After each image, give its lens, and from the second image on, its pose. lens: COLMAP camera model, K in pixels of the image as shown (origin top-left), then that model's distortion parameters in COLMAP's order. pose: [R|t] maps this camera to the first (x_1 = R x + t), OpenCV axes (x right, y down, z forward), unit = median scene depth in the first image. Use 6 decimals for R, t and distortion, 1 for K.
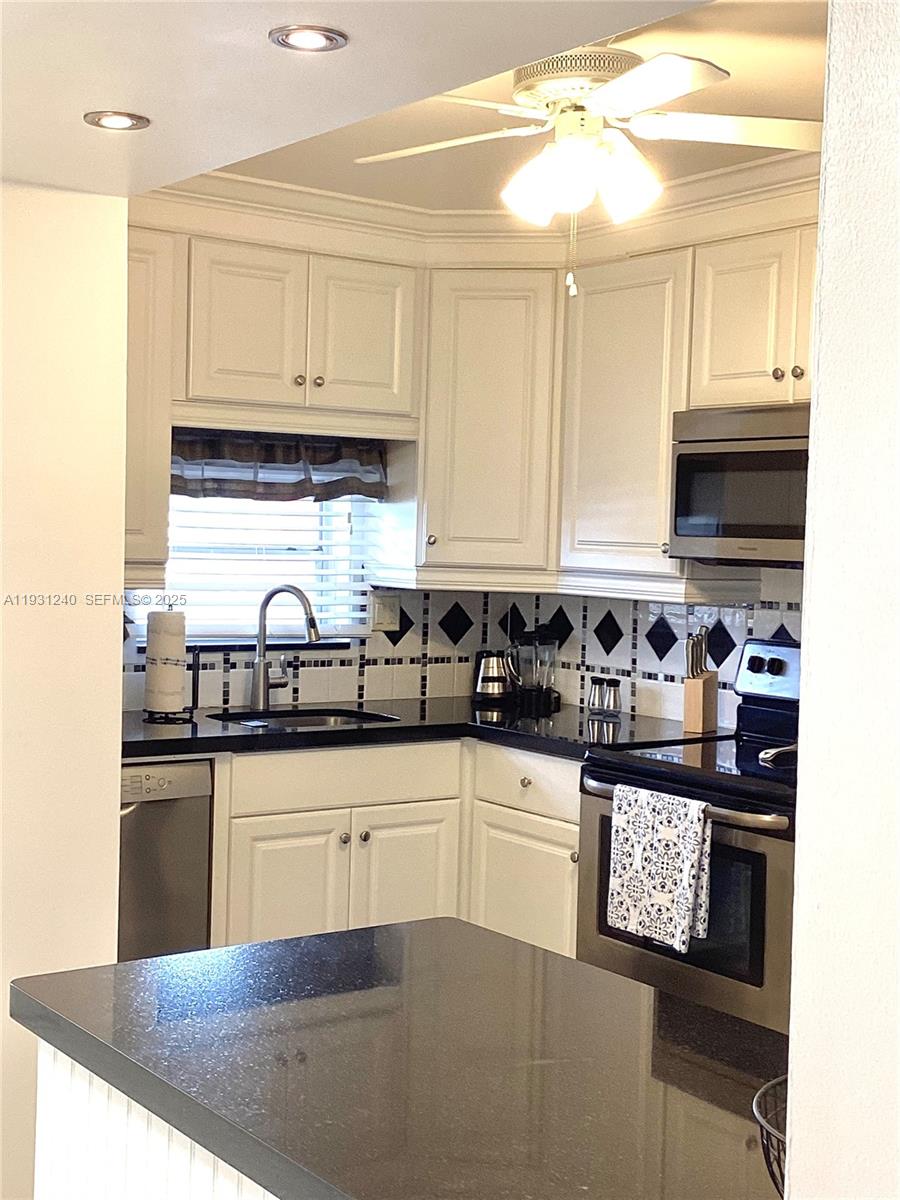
lens RADIAL K [[1666.7, 0, 449.7], [0, 1666.7, 602.9], [0, 0, 1]] dist [0.066456, 0.000000]
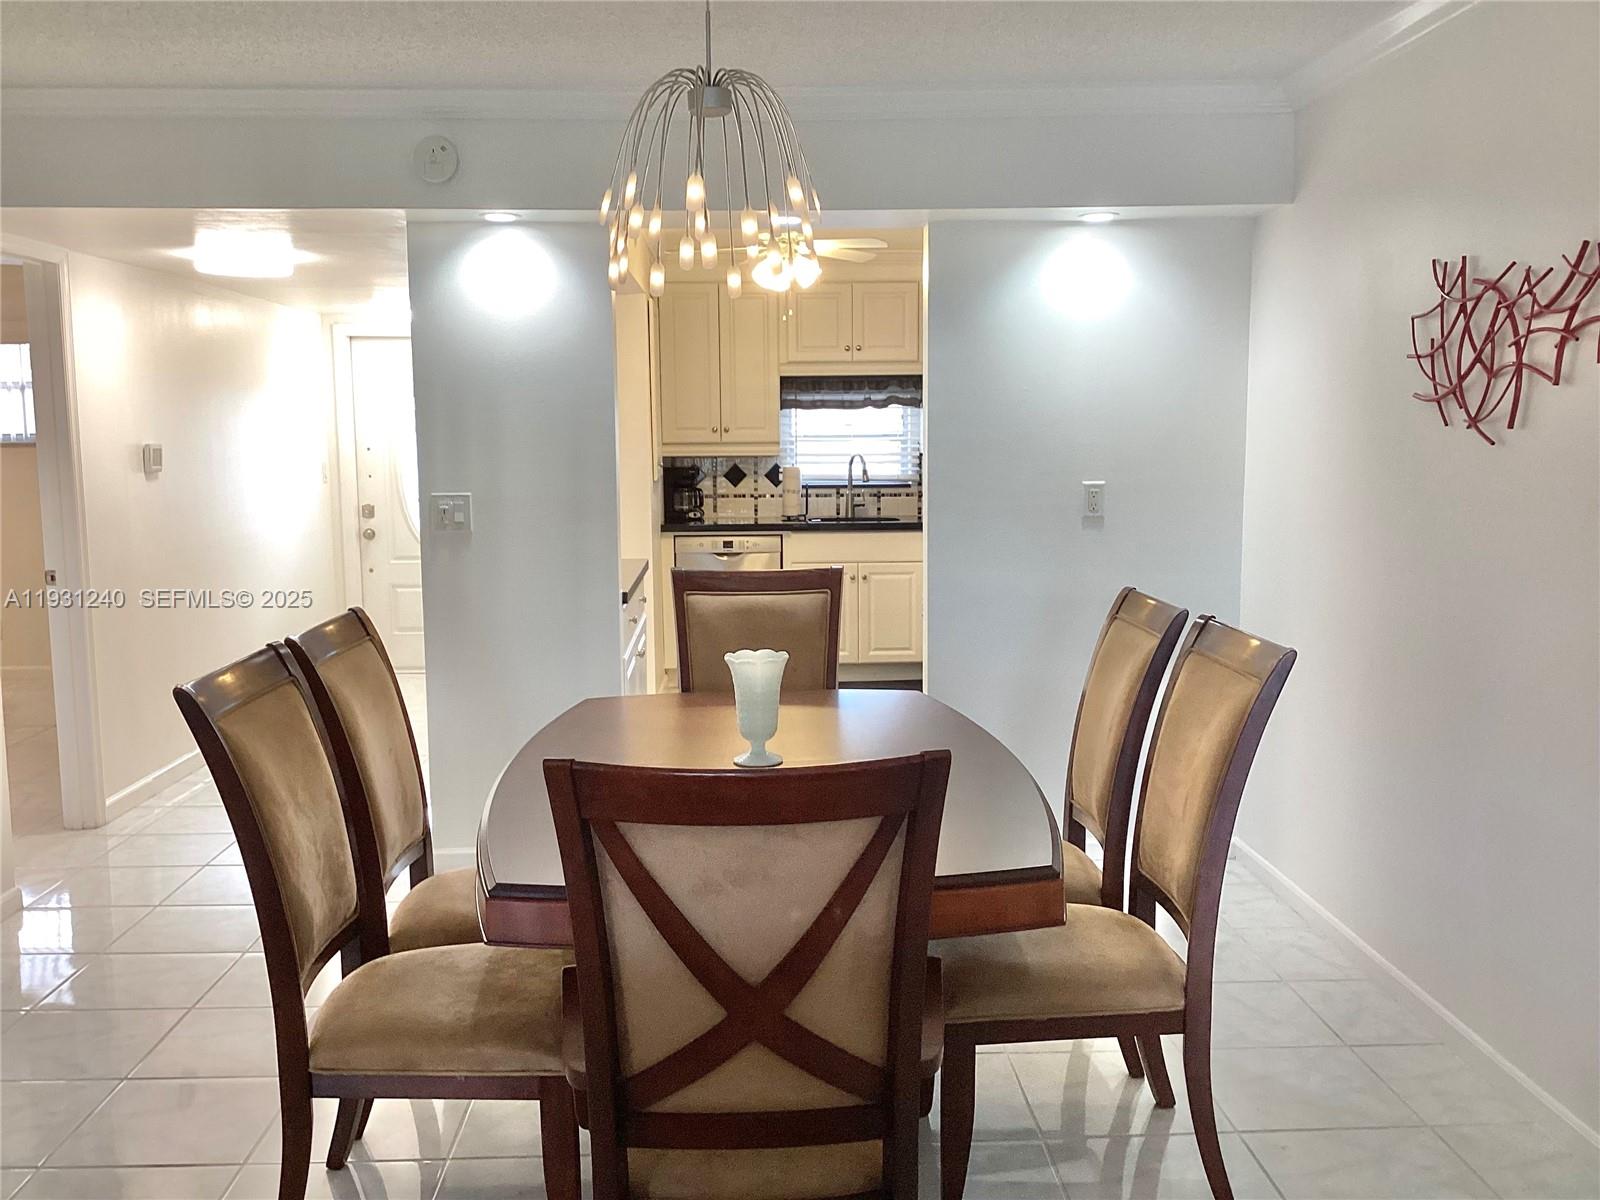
lens RADIAL K [[1440.8, 0, 809.2], [0, 1440.8, 600.6], [0, 0, 1]] dist [0.070231, -0.033288]
pose [[0.839790, 0.032584, -0.541933, 0.789498], [0.006023, 0.997577, 0.069313, 0.044957], [0.542878, -0.061472, 0.837559, -0.463811]]
